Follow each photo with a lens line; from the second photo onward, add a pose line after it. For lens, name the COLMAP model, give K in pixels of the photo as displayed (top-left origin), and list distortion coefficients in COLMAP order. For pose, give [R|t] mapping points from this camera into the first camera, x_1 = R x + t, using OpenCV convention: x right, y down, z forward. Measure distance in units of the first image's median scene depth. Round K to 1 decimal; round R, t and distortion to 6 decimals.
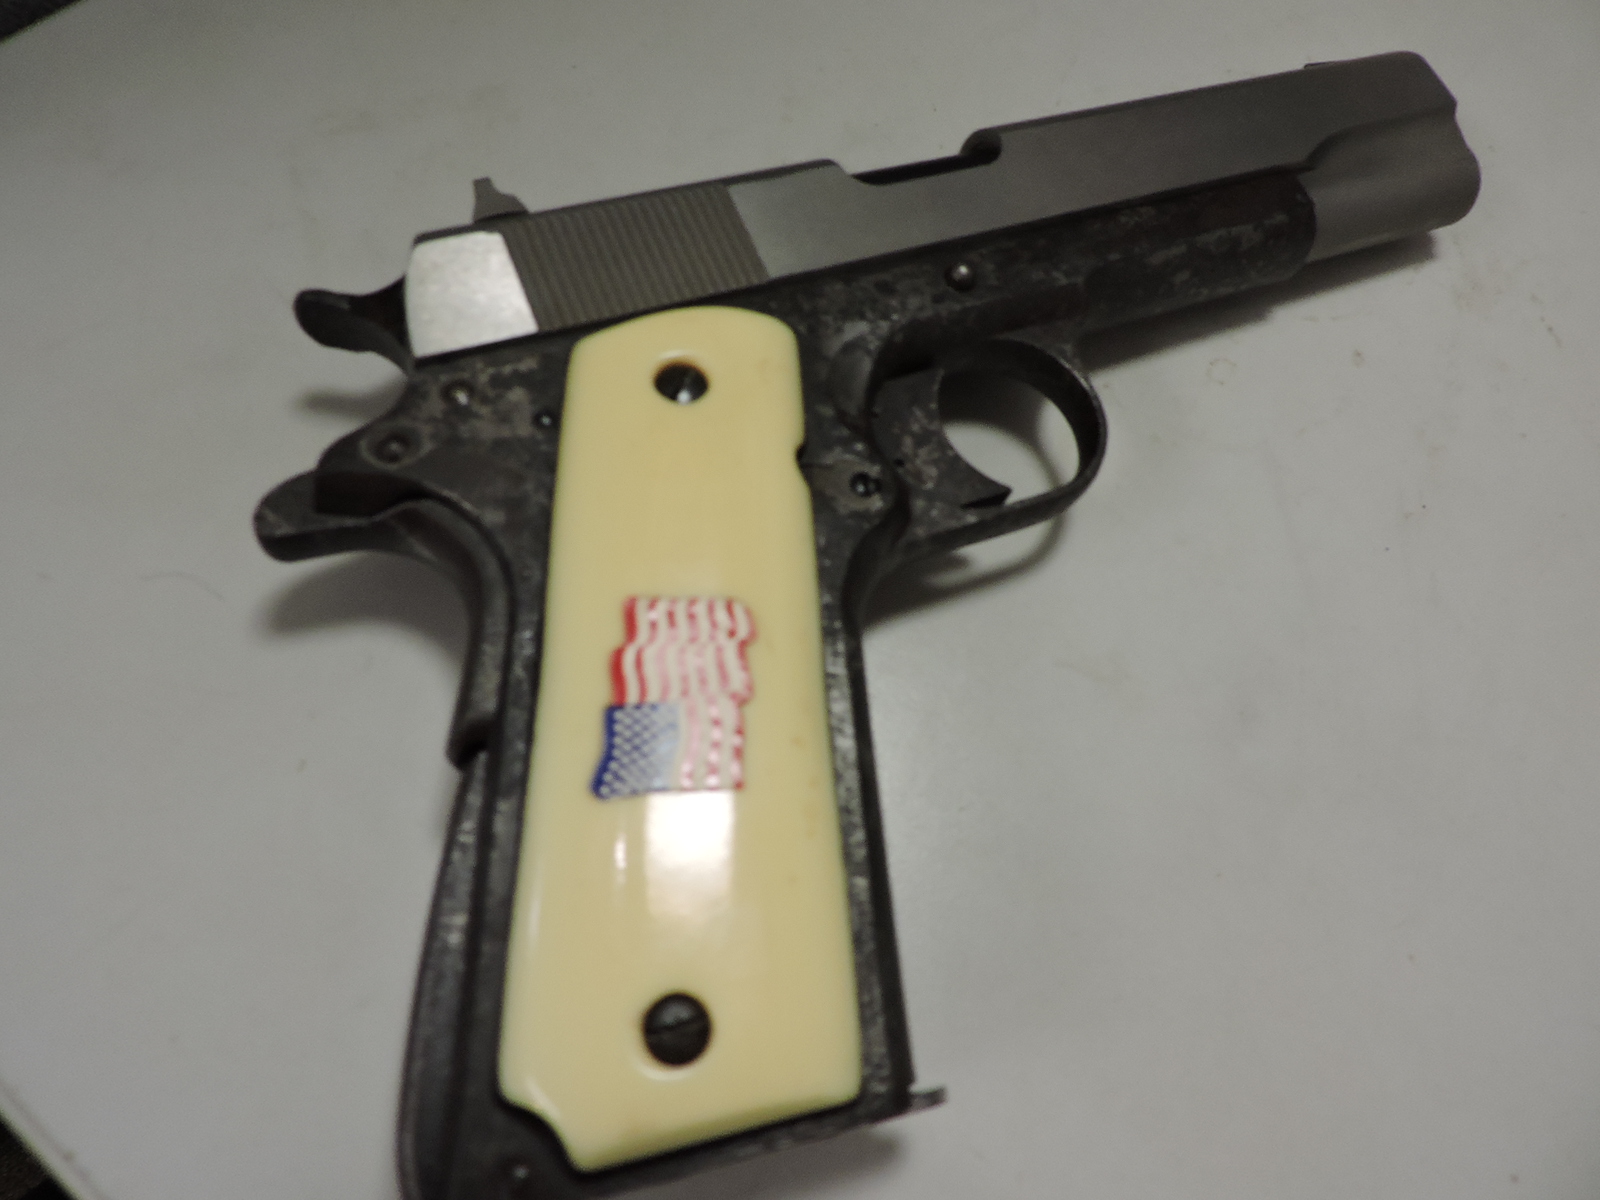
lens RADIAL K [[1187.5, 0, 800.0], [0, 1187.5, 600.0], [0, 0, 1]] dist [0.003635, -0.000964]
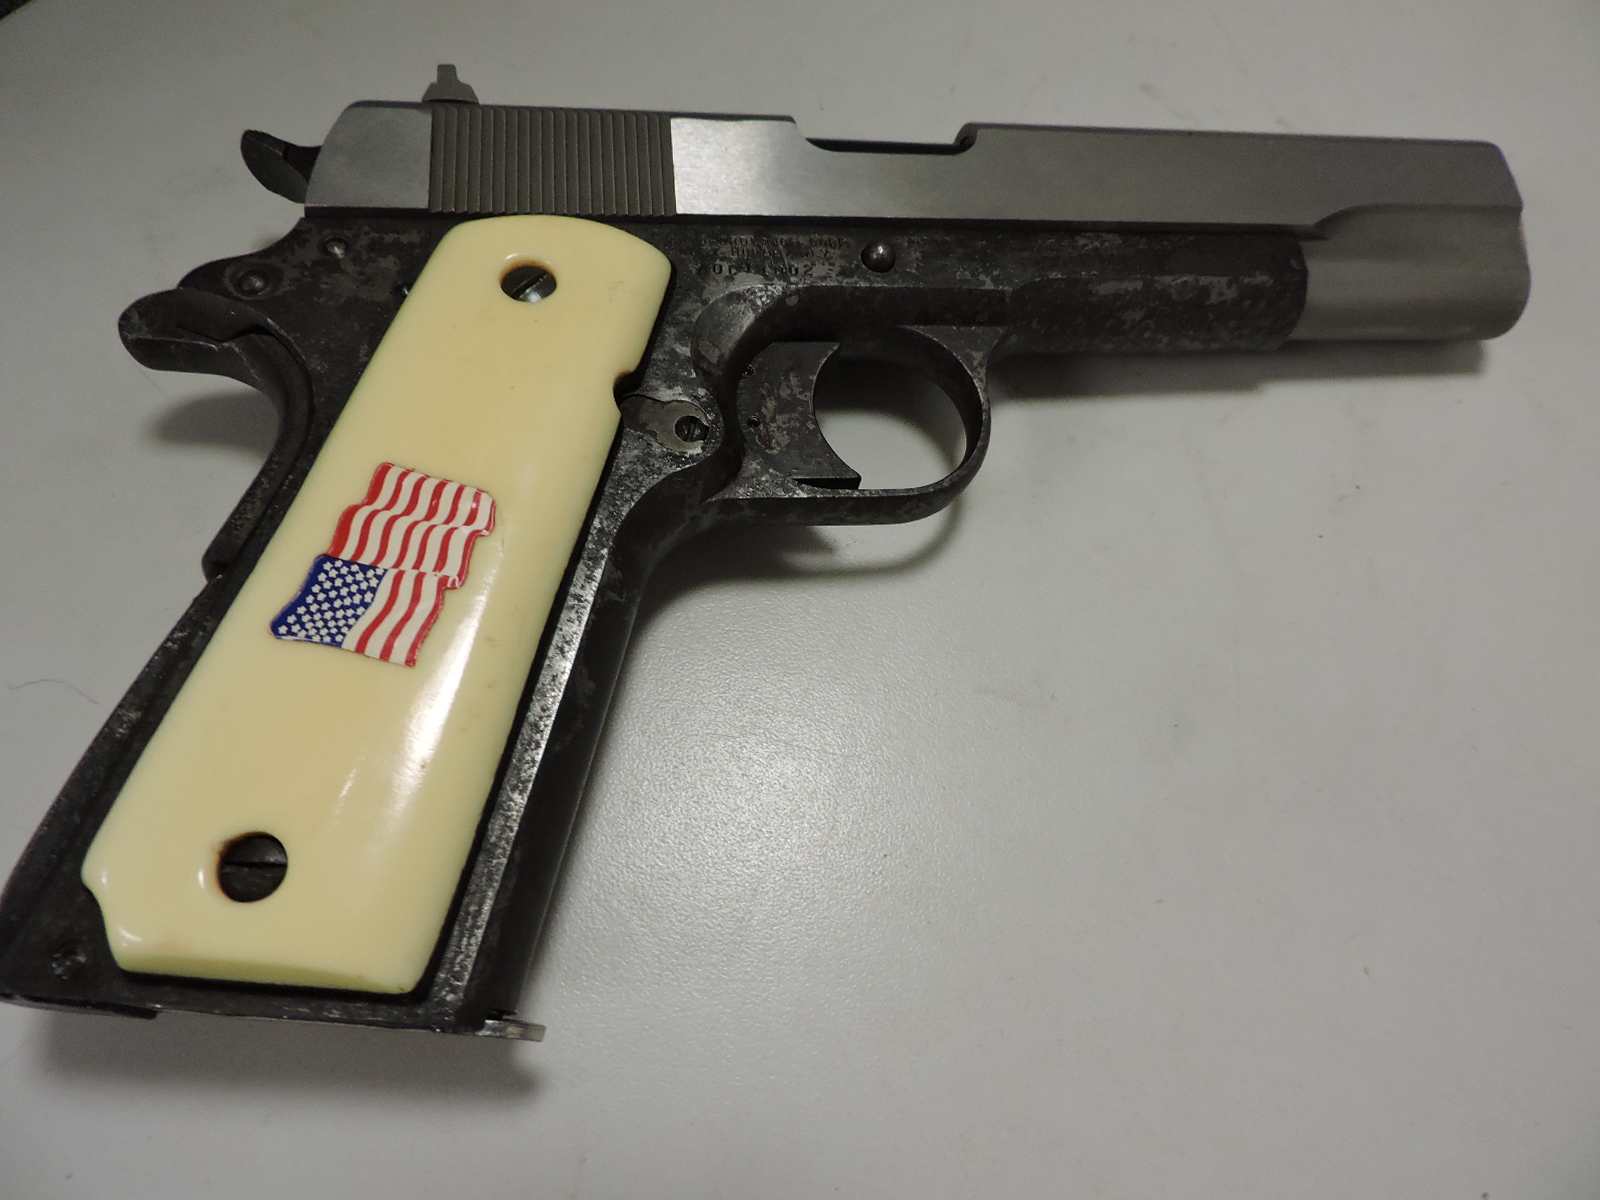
lens RADIAL K [[1187.5, 0, 800.0], [0, 1187.5, 600.0], [0, 0, 1]] dist [0.003635, -0.000964]
pose [[0.953199, 0.257176, -0.158969, 0.306802], [-0.259894, 0.965630, 0.003814, 0.011921], [0.154486, 0.037680, 0.987276, 0.043810]]
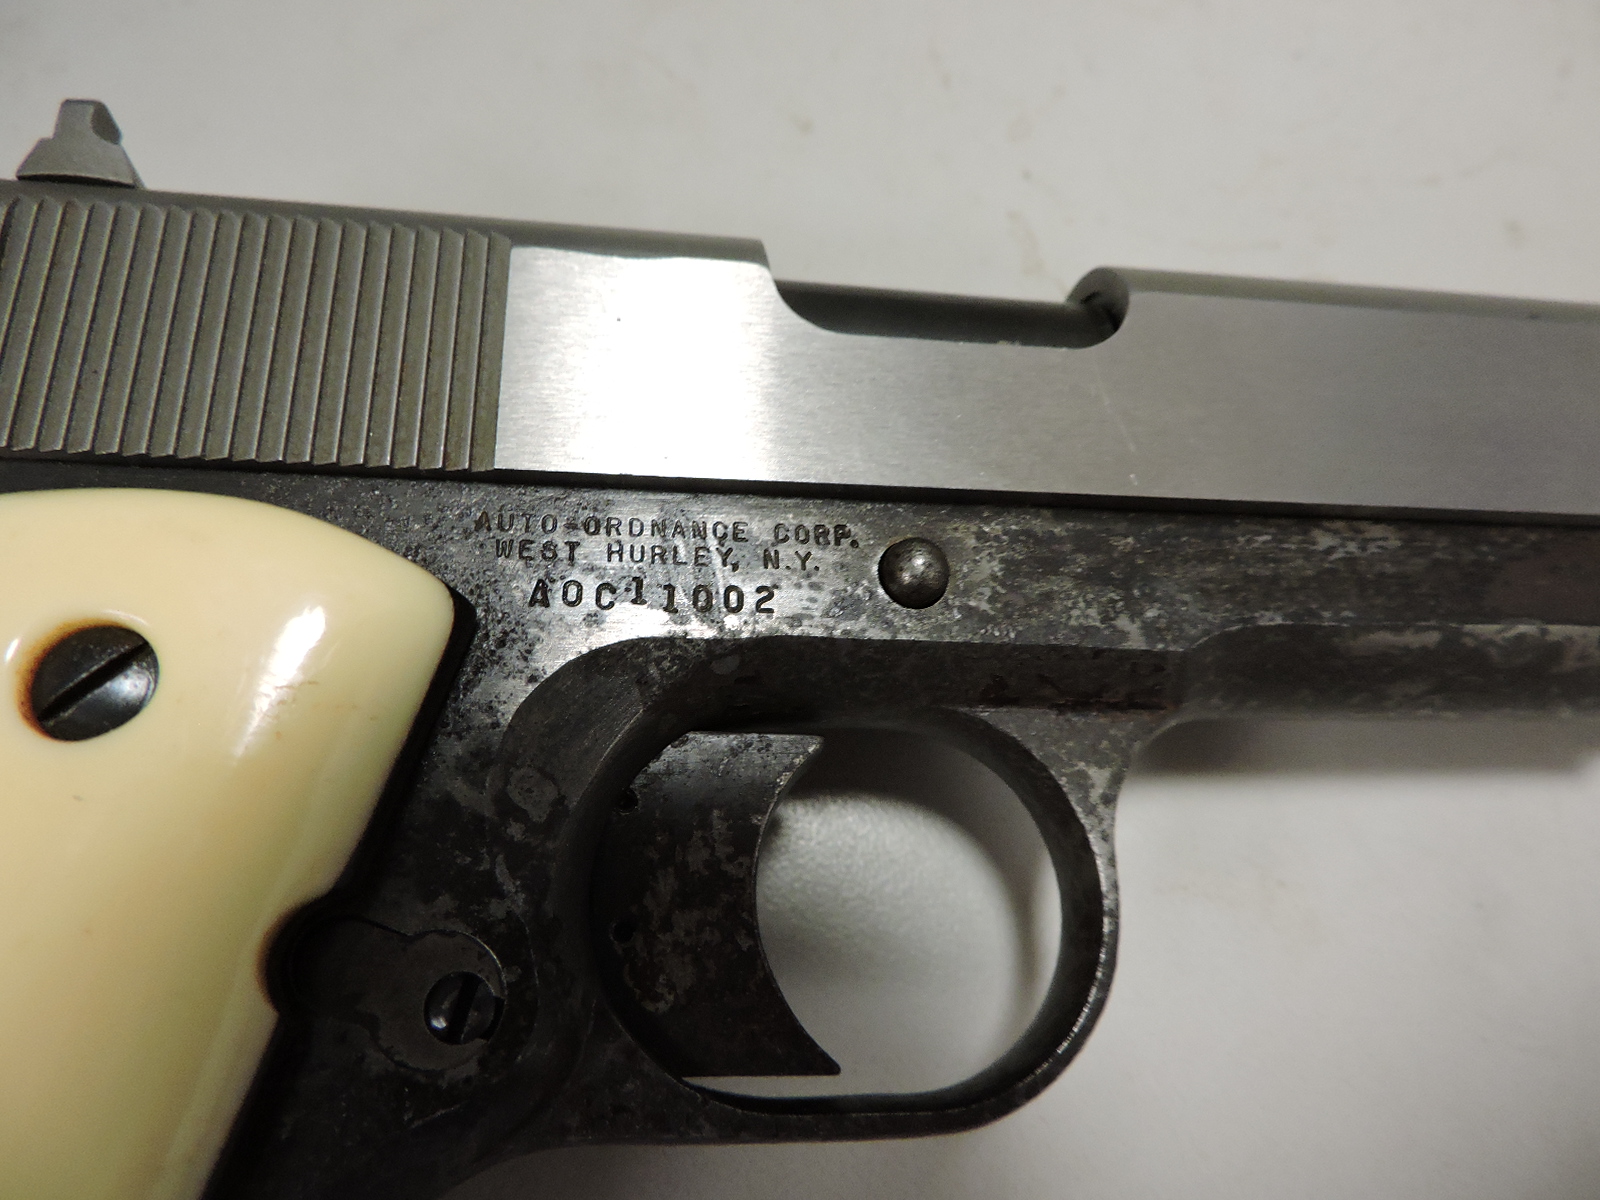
lens RADIAL K [[1121.7, 0, 800.0], [0, 1121.7, 600.0], [0, 0, 1]] dist [-0.000668, -0.001747]
pose [[0.928763, 0.334635, -0.159434, 0.171062], [-0.326518, 0.942176, 0.075433, -0.286620], [0.175457, -0.018001, 0.984322, 0.568167]]
